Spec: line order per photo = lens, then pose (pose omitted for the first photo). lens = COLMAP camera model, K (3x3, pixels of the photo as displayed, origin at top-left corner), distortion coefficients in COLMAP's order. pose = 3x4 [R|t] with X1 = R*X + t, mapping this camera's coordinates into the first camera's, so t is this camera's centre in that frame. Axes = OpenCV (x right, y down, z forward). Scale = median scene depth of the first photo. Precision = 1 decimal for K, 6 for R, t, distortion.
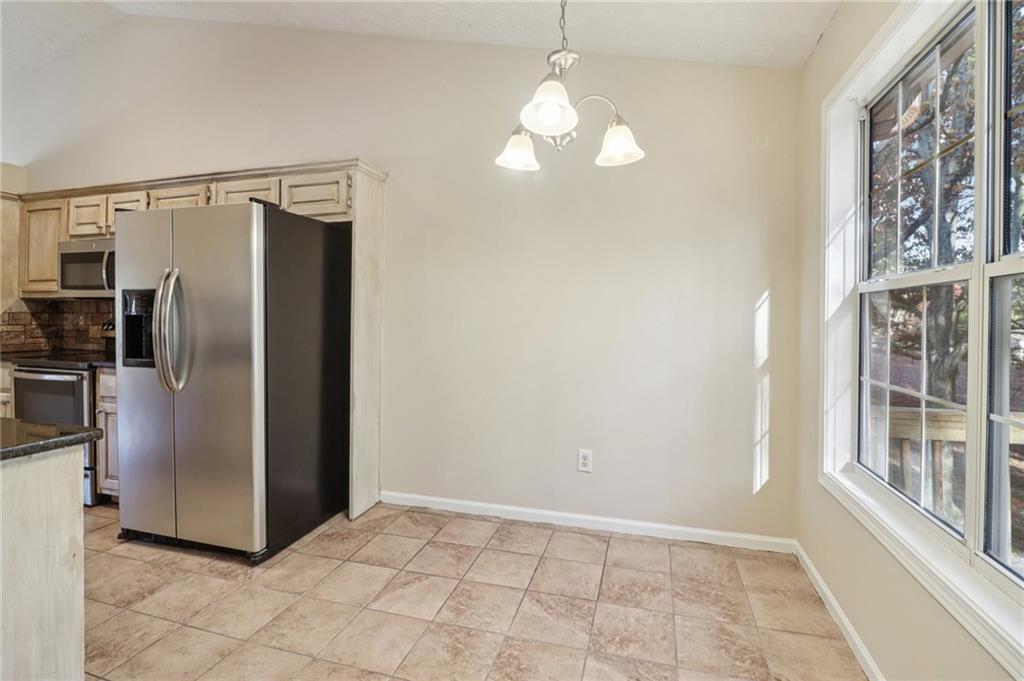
lens RADIAL K [[479.1, 0, 514.2], [0, 479.1, 332.7], [0, 0, 1]] dist [-0.009368, -0.000374]
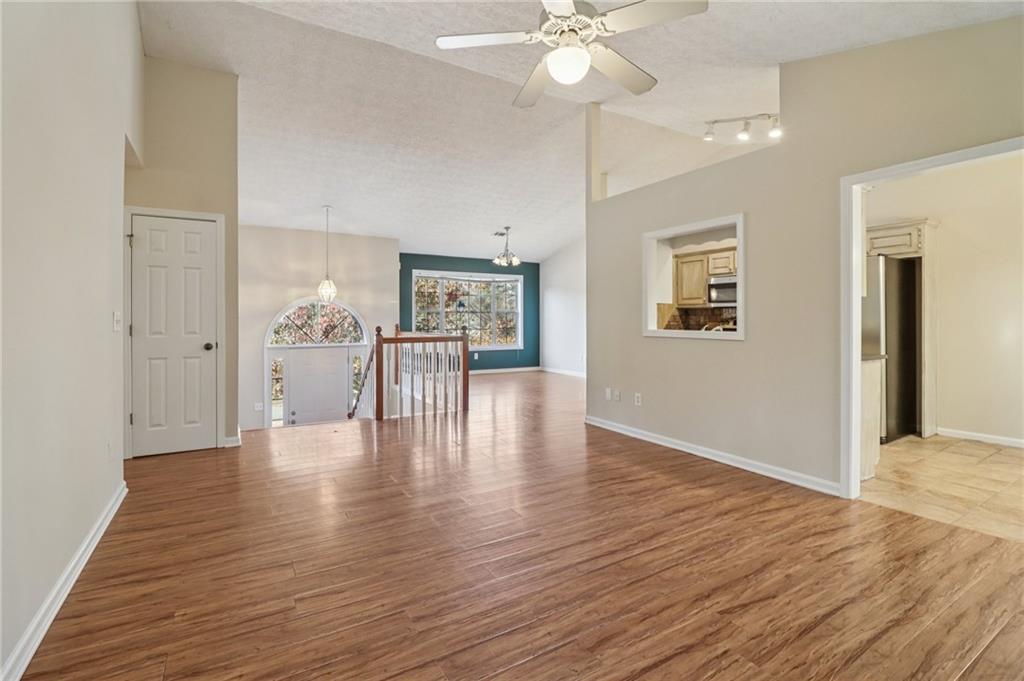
lens RADIAL K [[479.1, 0, 522.0], [0, 479.1, 325.2], [0, 0, 1]] dist [-0.009368, -0.000374]
pose [[0.745558, -0.002553, -0.666436, -0.252172], [-0.007701, 0.999893, -0.012445, 0.031097], [0.666396, 0.014411, 0.745458, -1.040943]]
